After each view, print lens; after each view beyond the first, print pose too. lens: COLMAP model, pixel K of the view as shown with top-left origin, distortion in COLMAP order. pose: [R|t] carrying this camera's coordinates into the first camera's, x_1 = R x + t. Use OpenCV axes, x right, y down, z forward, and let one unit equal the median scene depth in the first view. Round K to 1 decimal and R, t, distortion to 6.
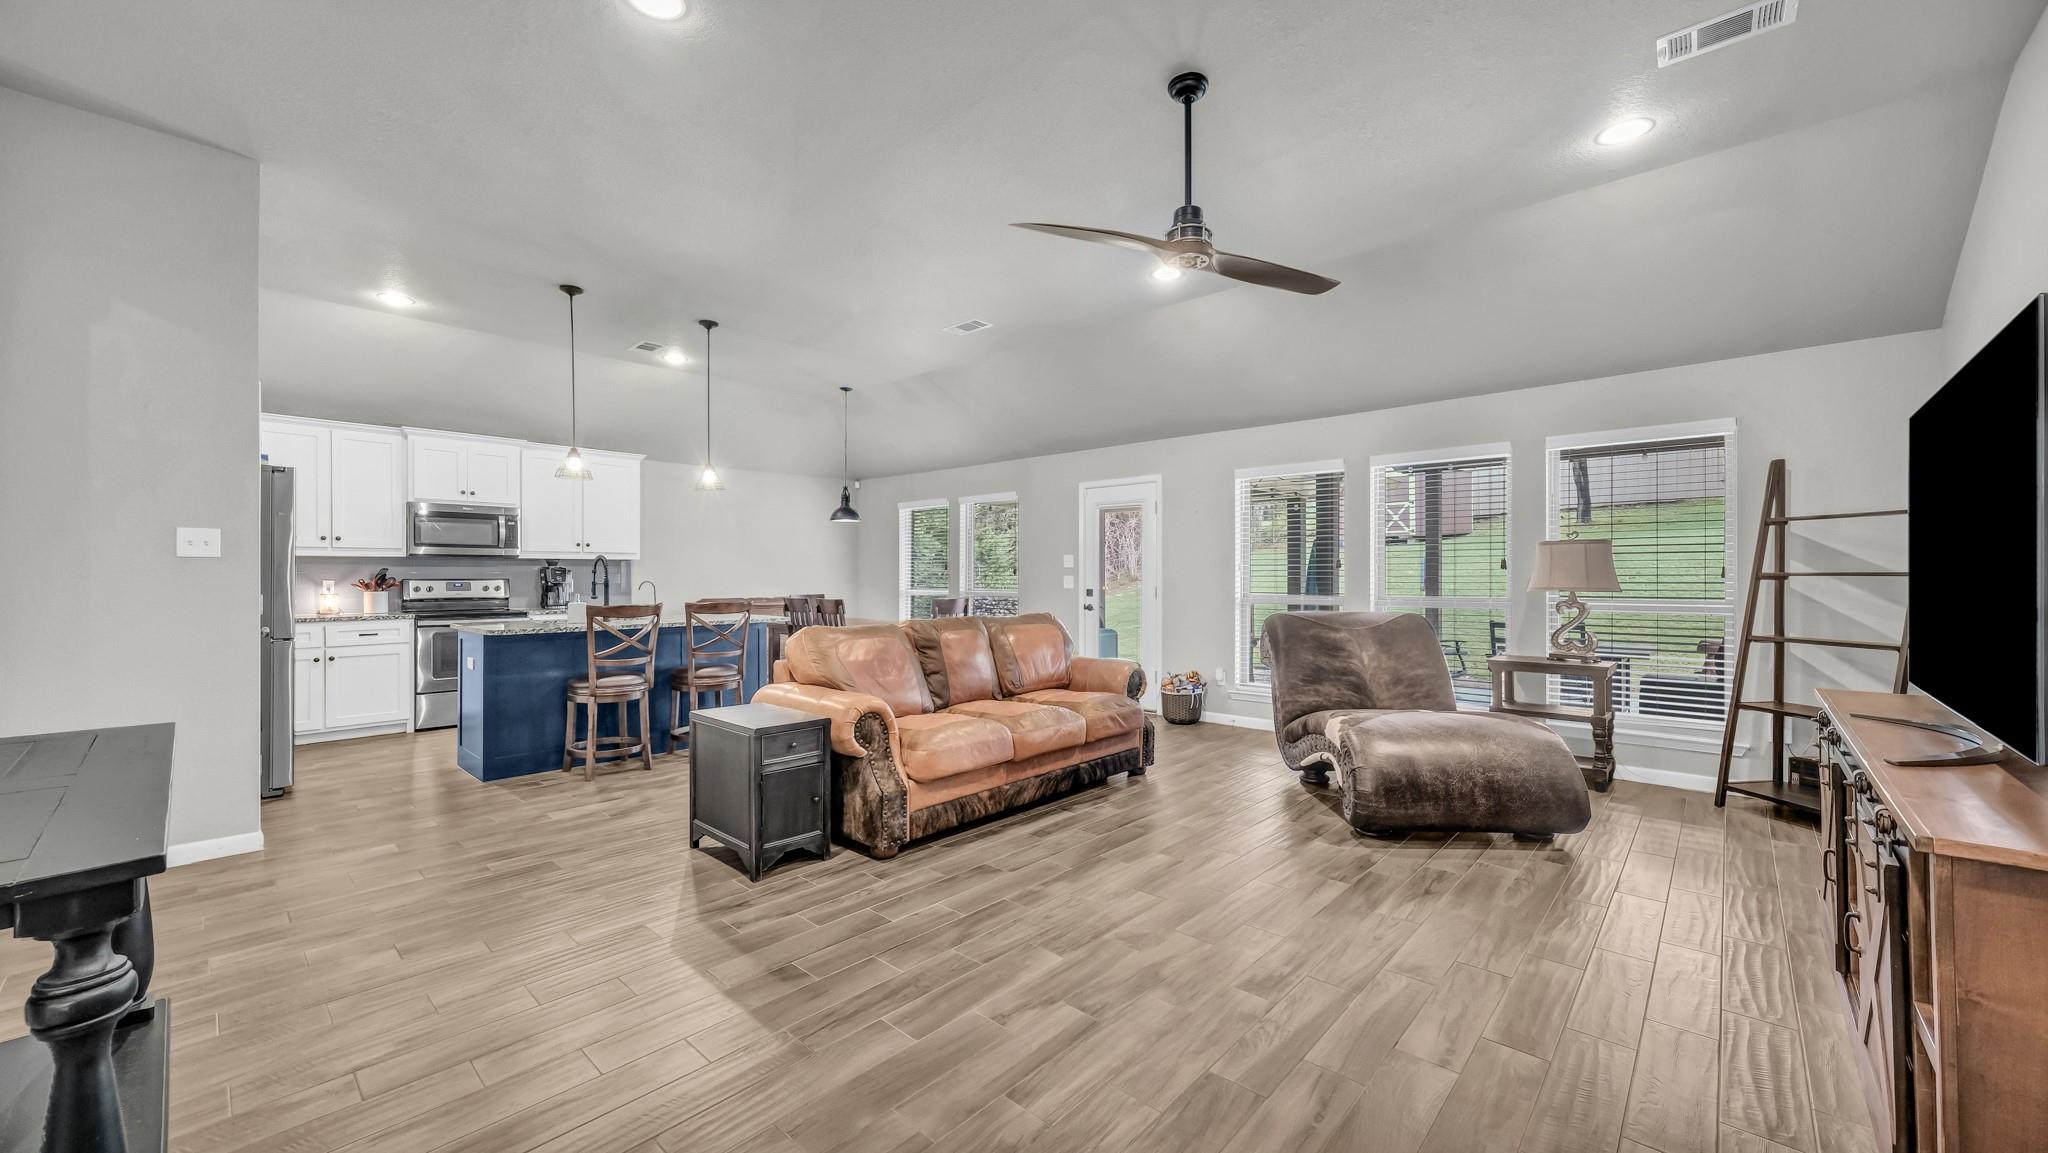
lens RADIAL K [[774.1, 0, 1033.6], [0, 774.1, 584.2], [0, 0, 1]] dist [-0.008266, -0.000025]
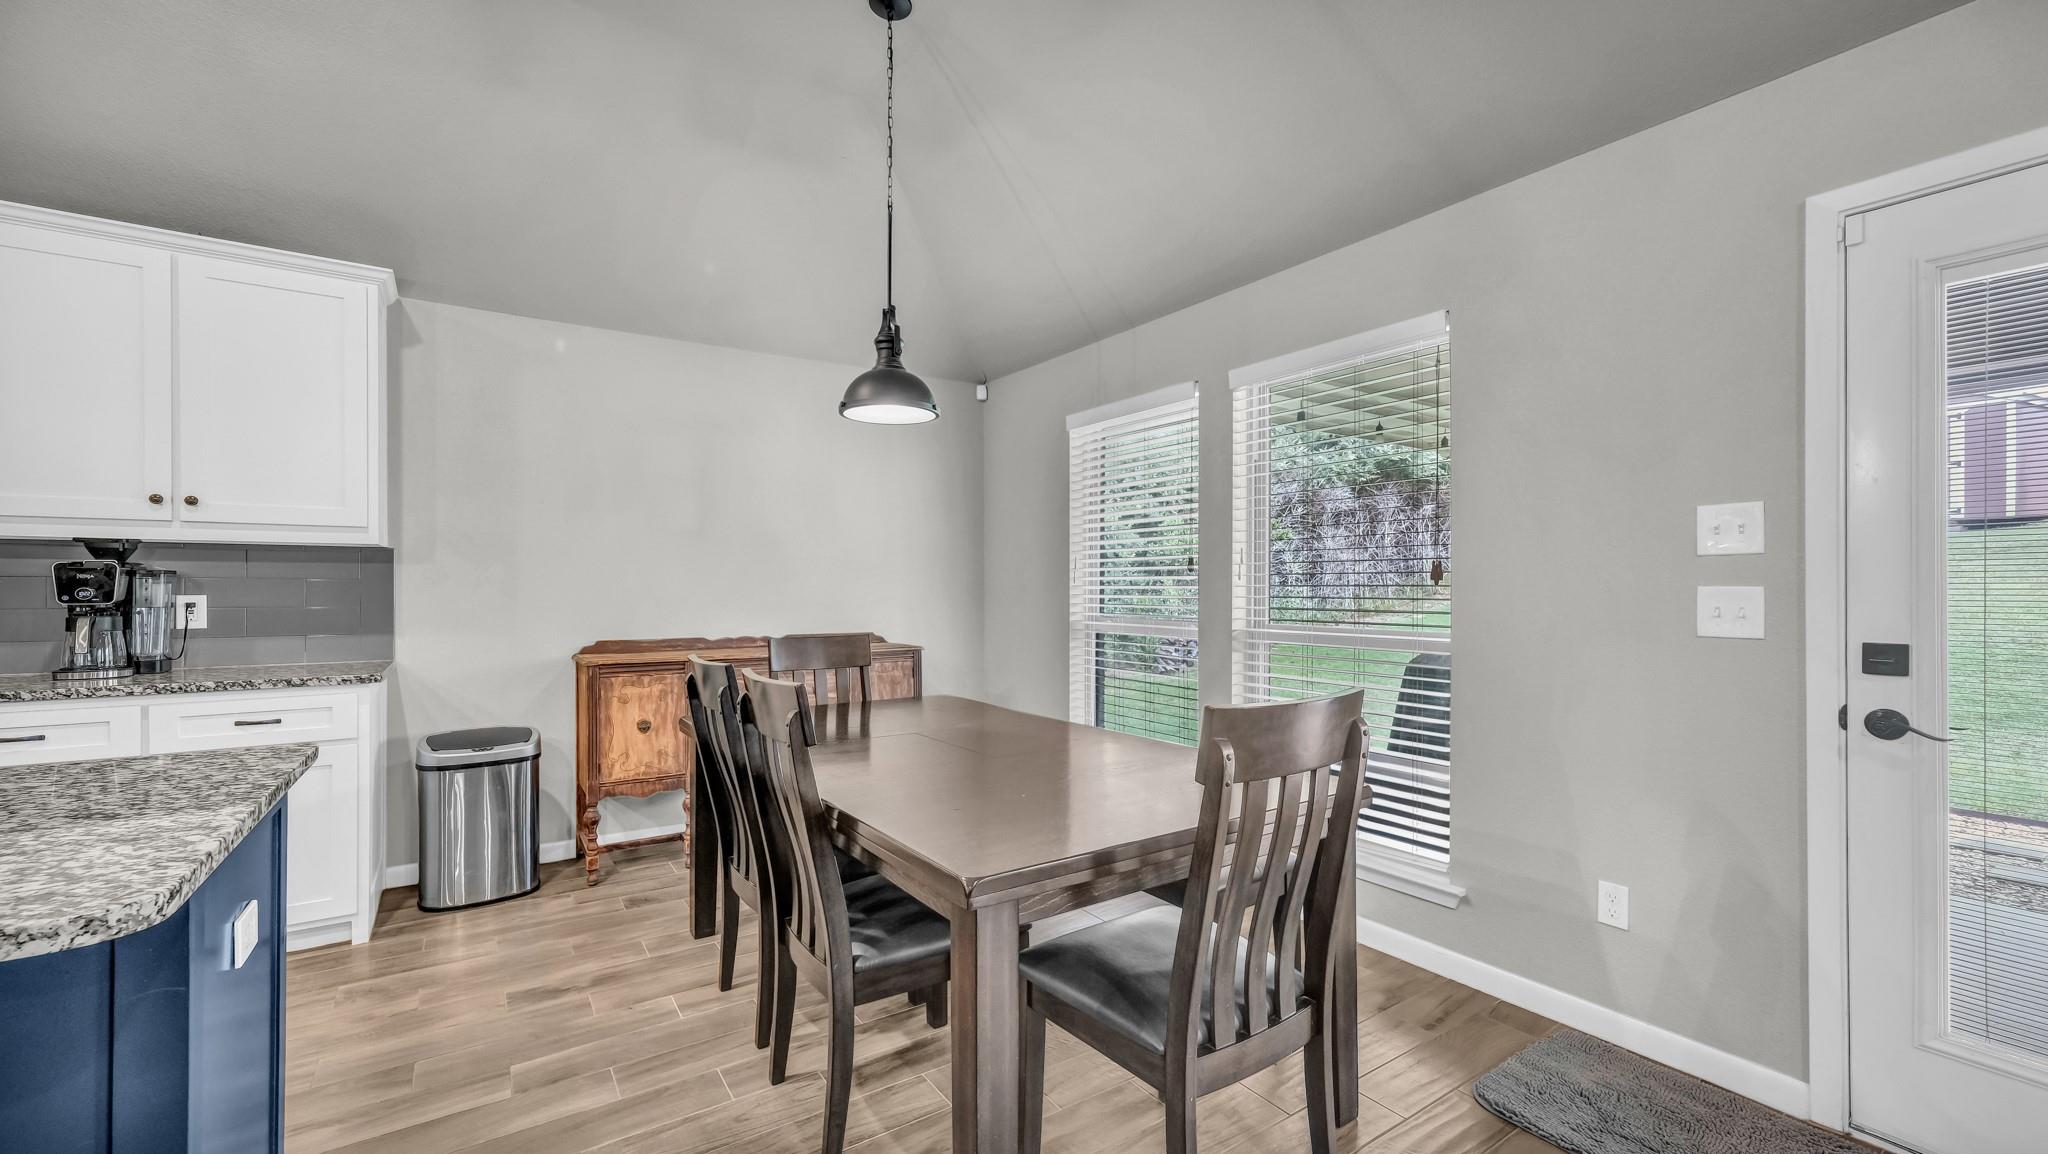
lens RADIAL K [[820.2, 0, 1024.0], [0, 820.2, 577.0], [0, 0, 1]] dist [0.000857, 0.000155]
pose [[0.969207, -0.004035, -0.246216, -0.207526], [-0.002437, 0.999660, -0.025973, -0.011824], [0.246237, 0.025773, 0.968867, 1.342808]]
